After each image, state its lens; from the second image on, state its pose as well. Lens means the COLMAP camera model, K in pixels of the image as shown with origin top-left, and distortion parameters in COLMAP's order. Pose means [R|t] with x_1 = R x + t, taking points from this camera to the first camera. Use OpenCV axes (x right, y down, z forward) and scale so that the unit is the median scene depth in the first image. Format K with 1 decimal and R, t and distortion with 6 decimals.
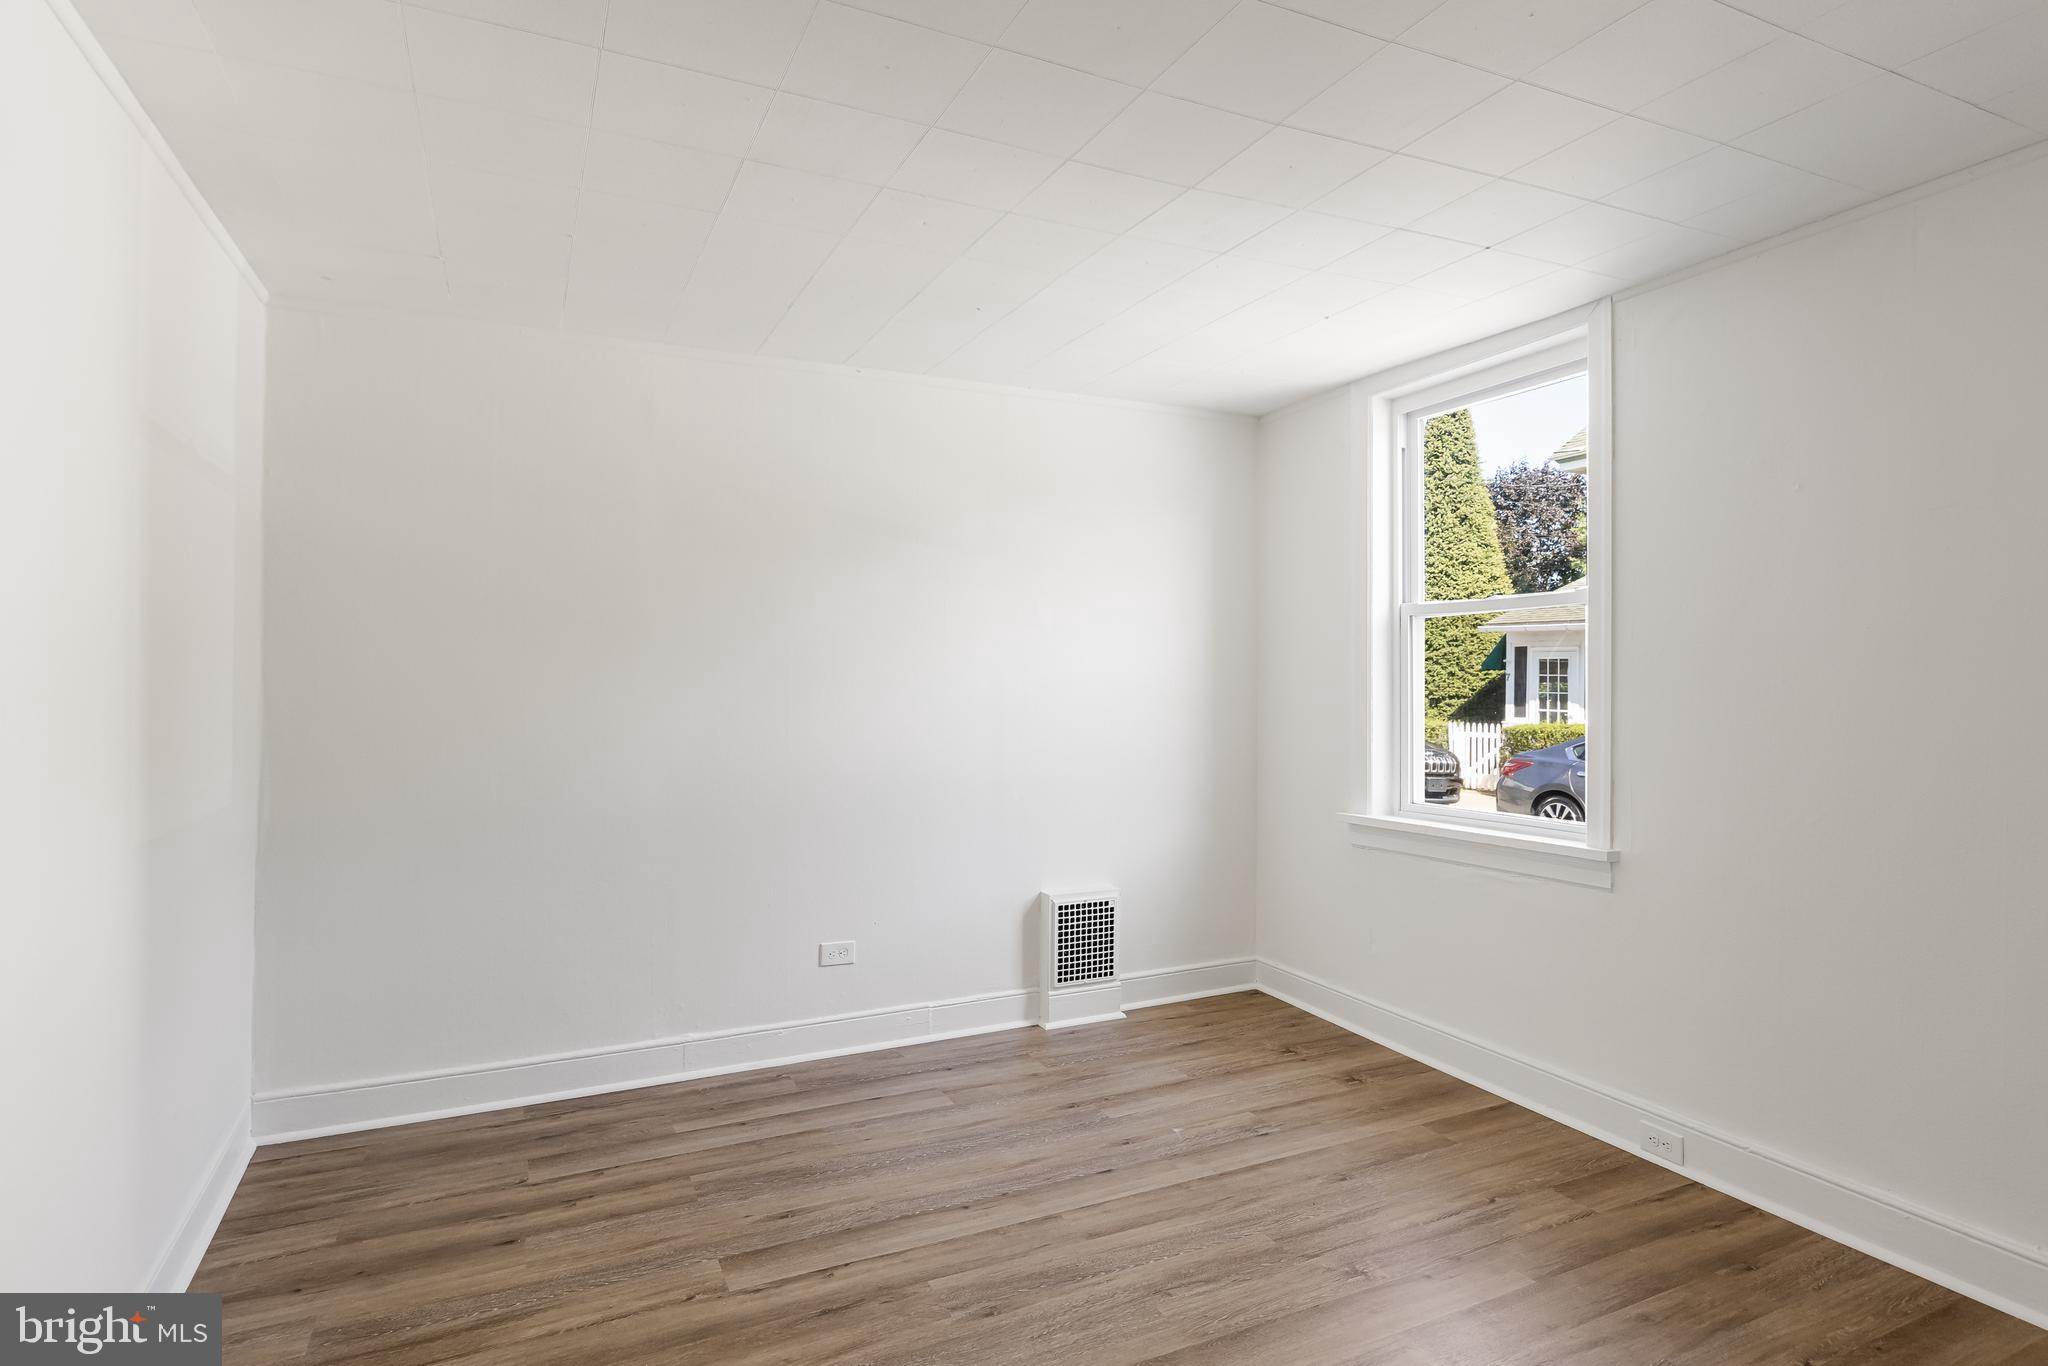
lens RADIAL K [[1063.2, 0, 1044.5], [0, 1063.2, 693.3], [0, 0, 1]] dist [-0.002567, -0.000408]
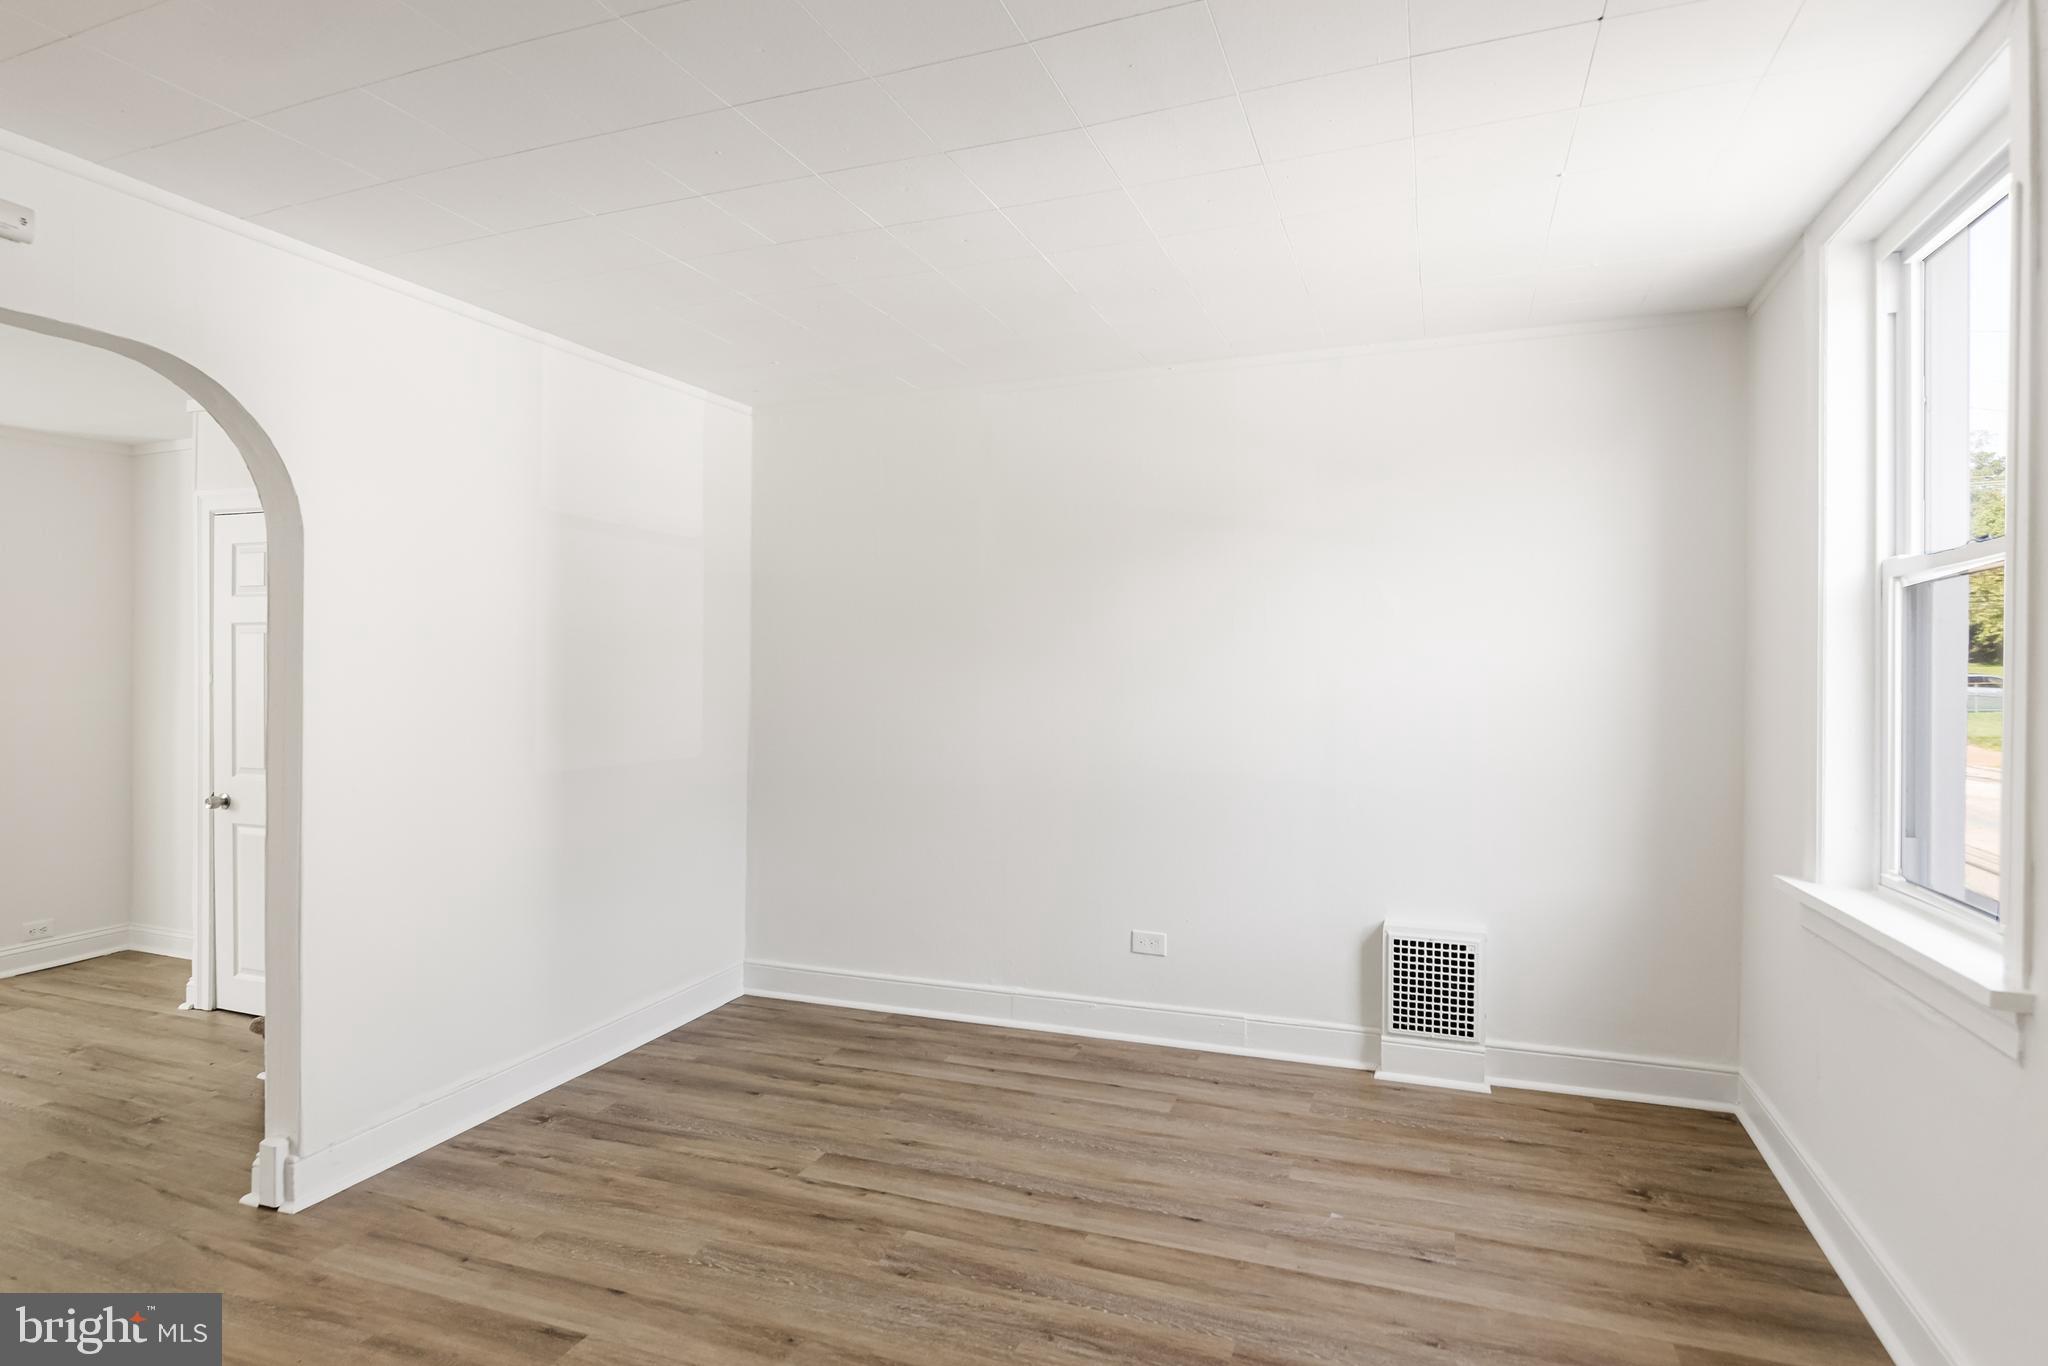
lens RADIAL K [[1063.2, 0, 1013.4], [0, 1063.2, 682.5], [0, 0, 1]] dist [-0.002567, -0.000408]
pose [[0.691709, 0.005909, -0.722152, 0.532694], [-0.008304, 0.999965, 0.000228, -0.006938], [0.722129, 0.005839, 0.691734, 0.228025]]
